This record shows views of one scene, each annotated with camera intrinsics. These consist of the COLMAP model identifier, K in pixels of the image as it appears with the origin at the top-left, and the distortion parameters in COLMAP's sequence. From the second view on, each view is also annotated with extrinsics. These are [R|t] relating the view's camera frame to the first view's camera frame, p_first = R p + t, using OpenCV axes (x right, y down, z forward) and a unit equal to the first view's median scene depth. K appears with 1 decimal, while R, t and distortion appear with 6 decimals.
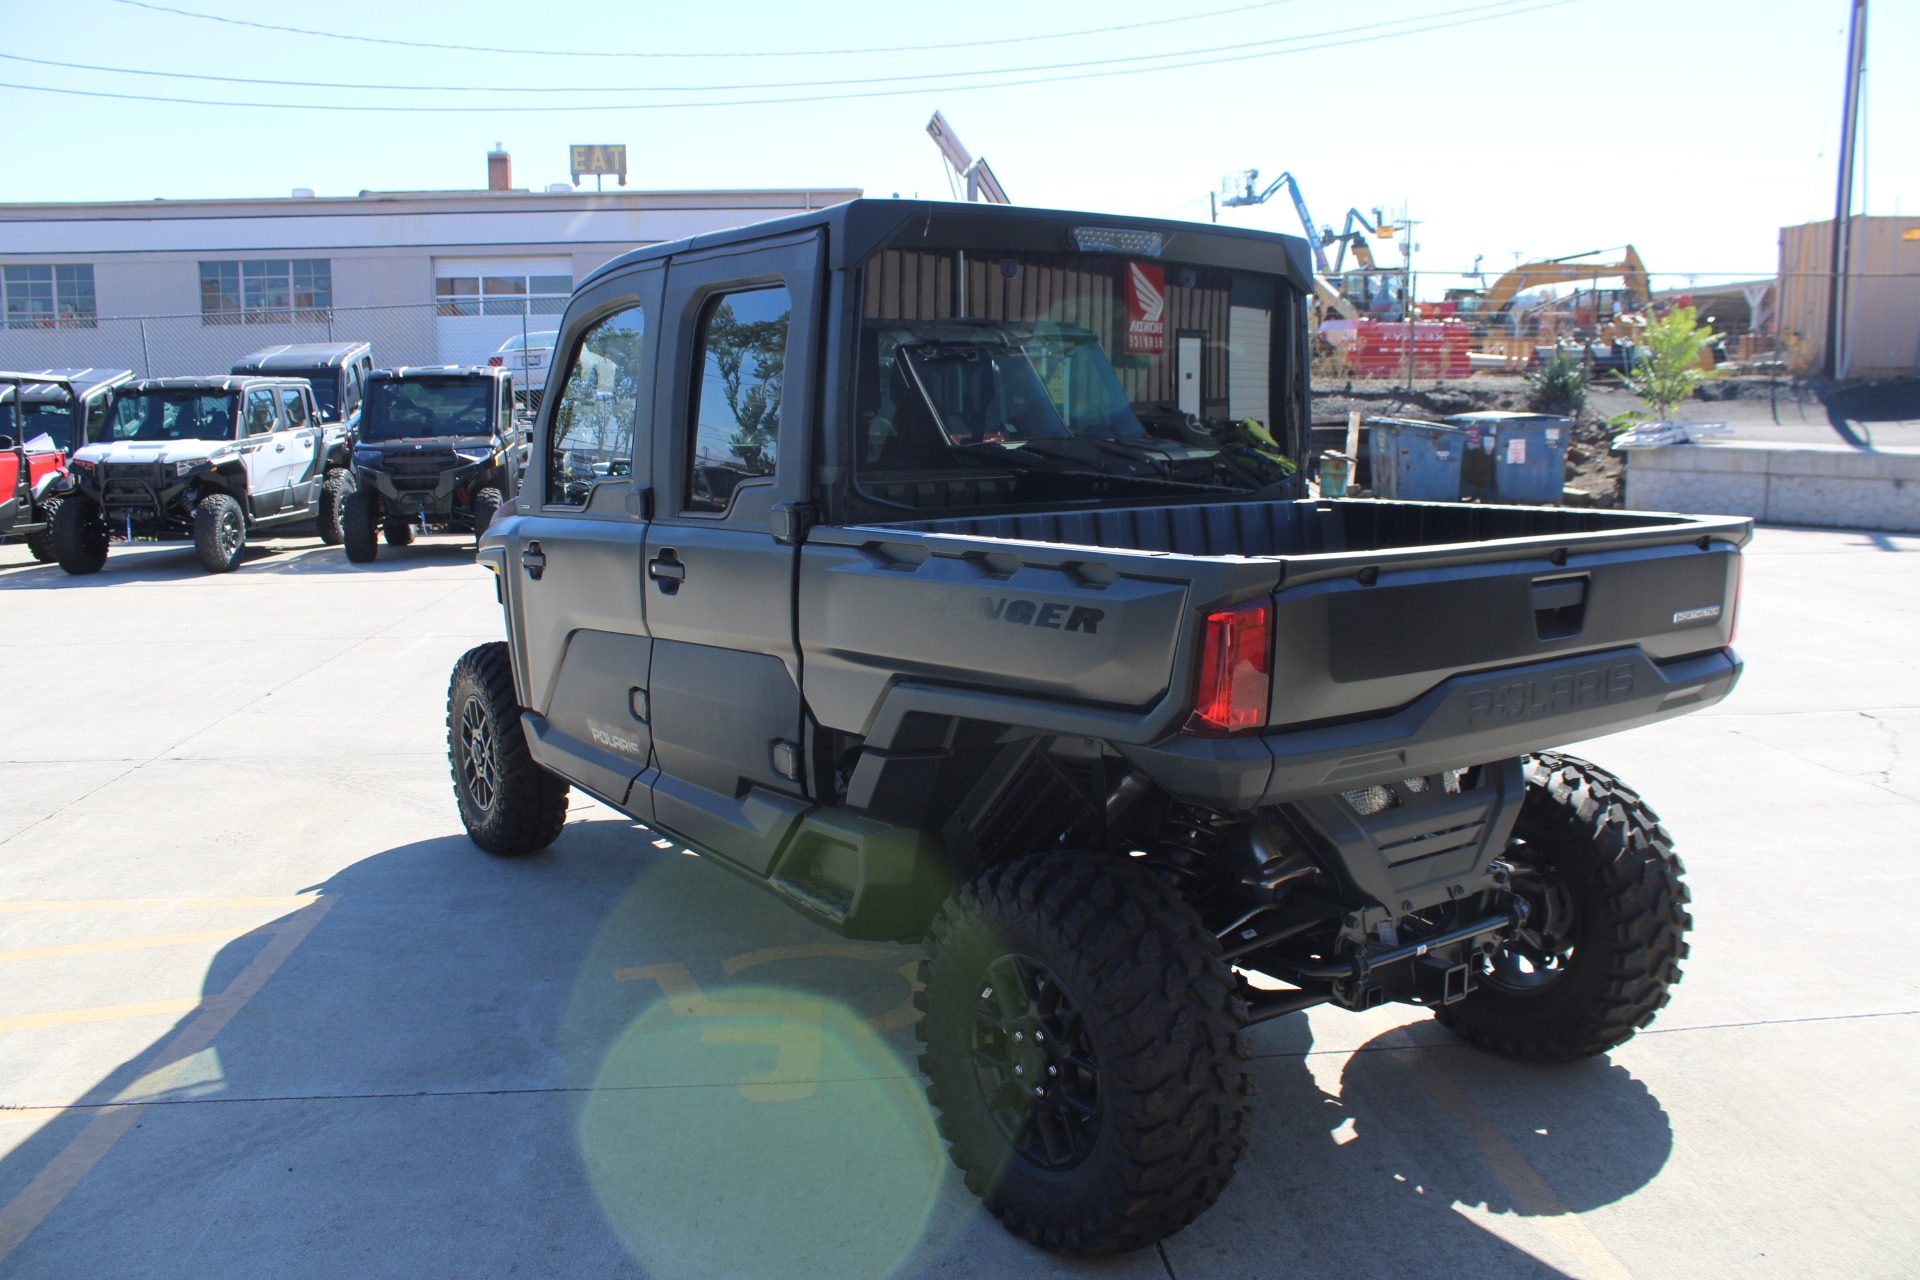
lens RADIAL K [[1584.6, 0, 964.7], [0, 1584.6, 627.5], [0, 0, 1]] dist [-0.163887, 0.142515]
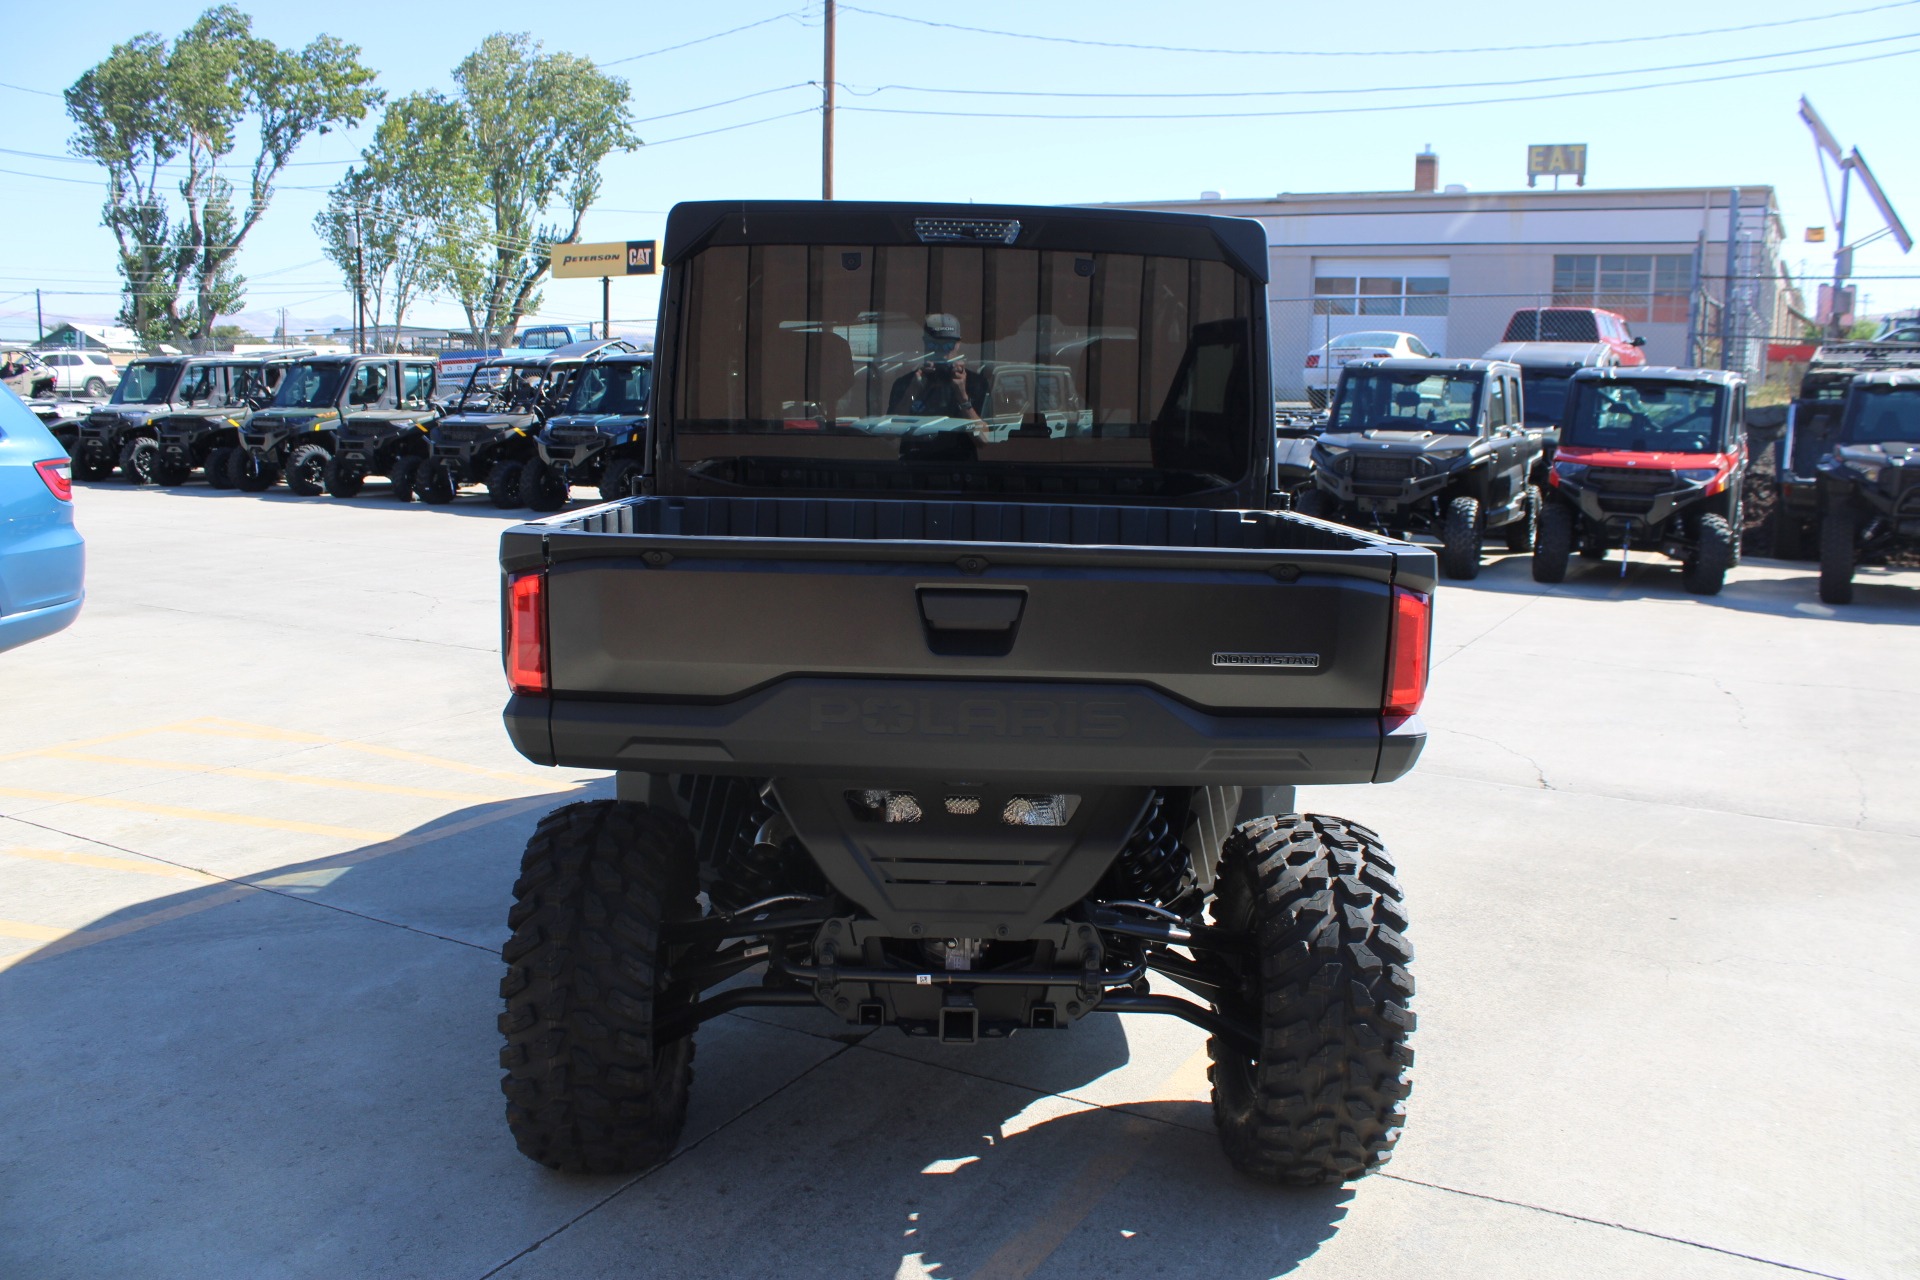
lens RADIAL K [[1584.6, 0, 964.7], [0, 1584.6, 627.5], [0, 0, 1]] dist [-0.163887, 0.142515]
pose [[0.829940, 0.109815, -0.546937, 0.140105], [-0.110312, 0.993380, 0.032060, -0.006532], [0.546837, 0.033726, 0.836560, 0.036523]]
